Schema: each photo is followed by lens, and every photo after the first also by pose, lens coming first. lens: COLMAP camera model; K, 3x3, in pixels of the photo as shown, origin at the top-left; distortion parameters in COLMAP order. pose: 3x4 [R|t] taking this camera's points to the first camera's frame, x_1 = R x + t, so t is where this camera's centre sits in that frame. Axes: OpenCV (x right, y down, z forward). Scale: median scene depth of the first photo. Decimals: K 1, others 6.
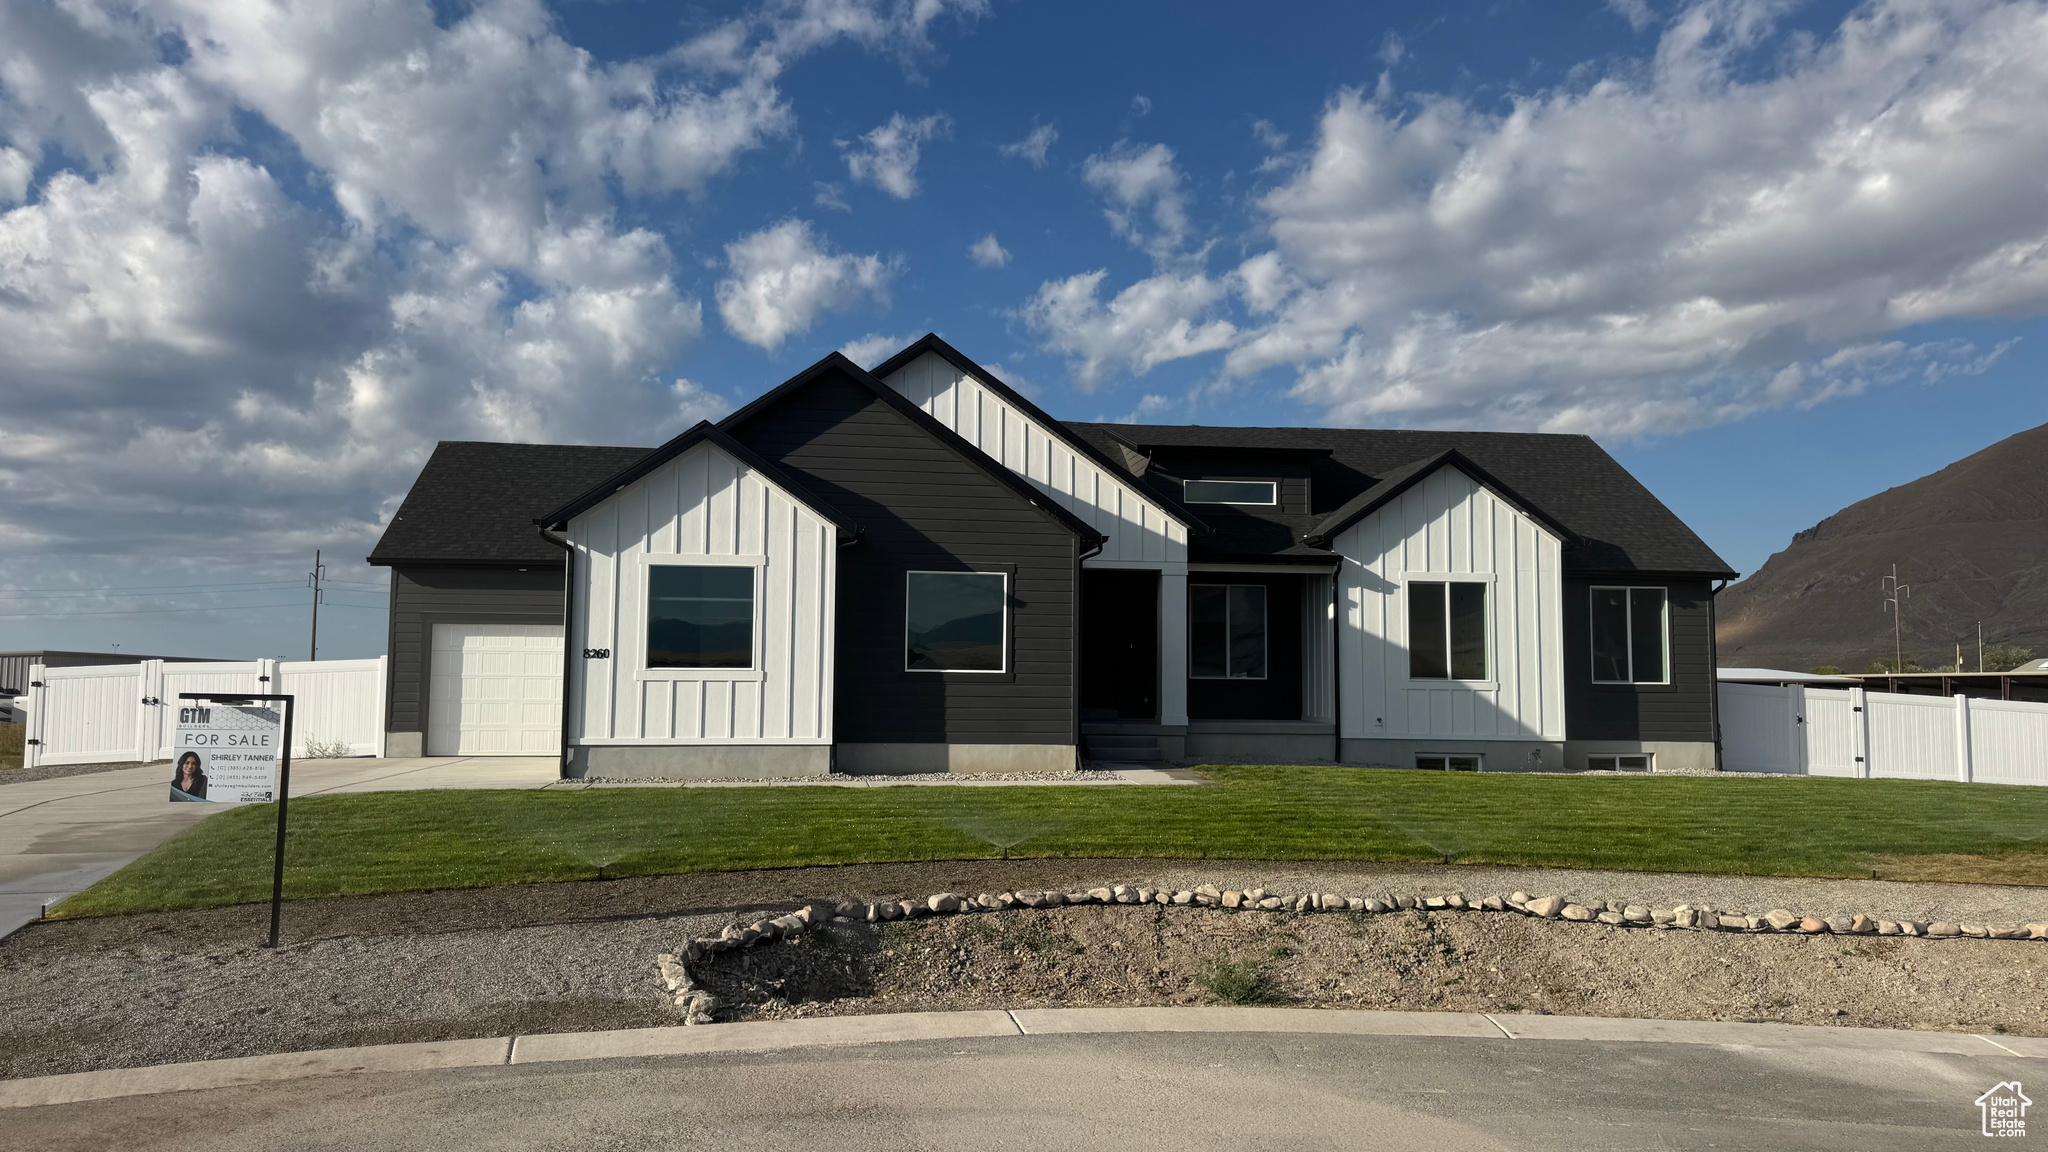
lens RADIAL K [[1468.1, 0, 1023.2], [0, 1468.1, 579.9], [0, 0, 1]] dist [0.174569, -0.362047]
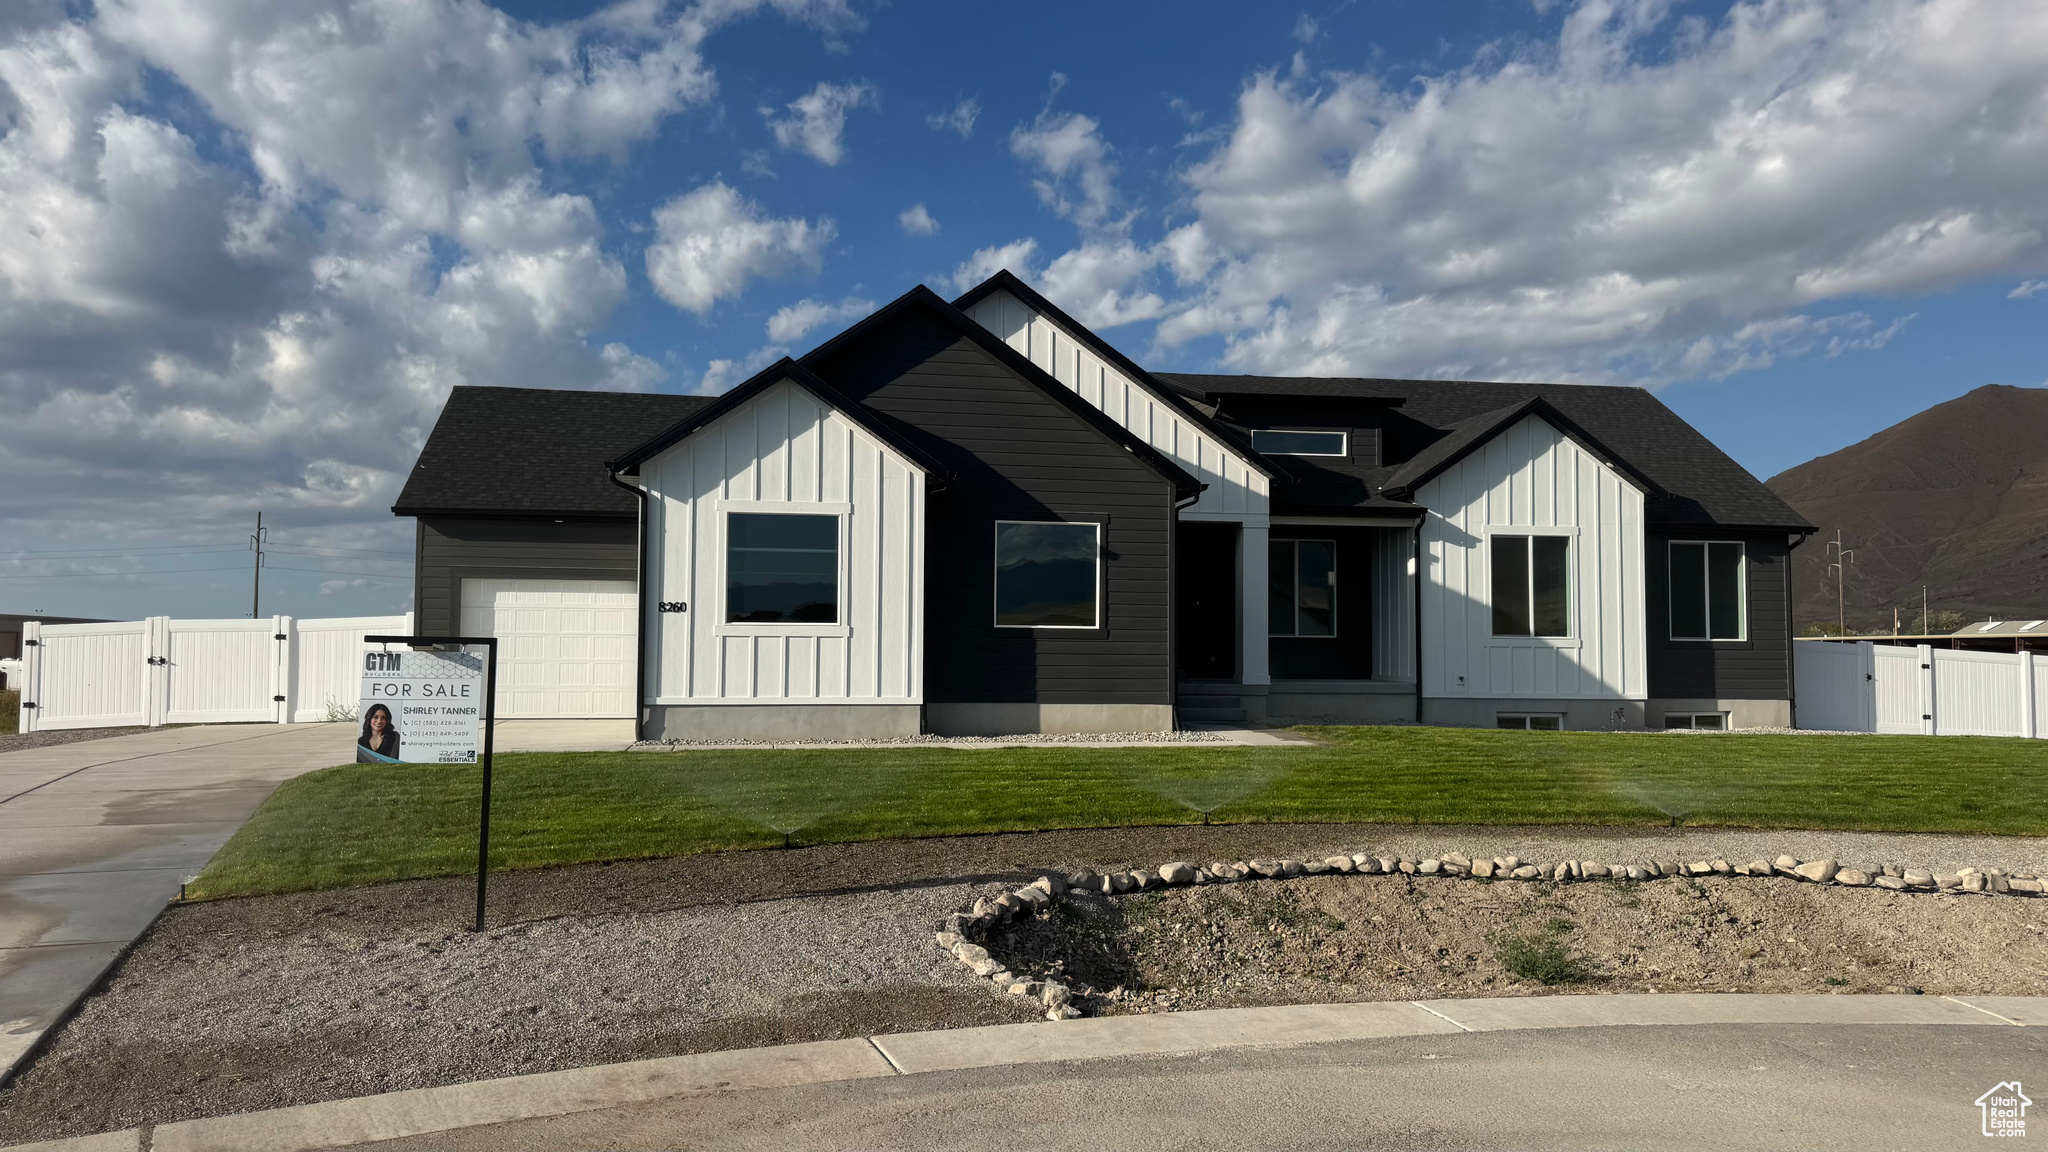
lens RADIAL K [[1460.6, 0, 1013.6], [0, 1460.6, 568.0], [0, 0, 1]] dist [0.115694, -0.202191]
pose [[0.999055, 0.000969, 0.043462, -0.097255], [-0.001568, 0.999904, 0.013771, 0.010241], [-0.043444, -0.013826, 0.998960, 0.057312]]
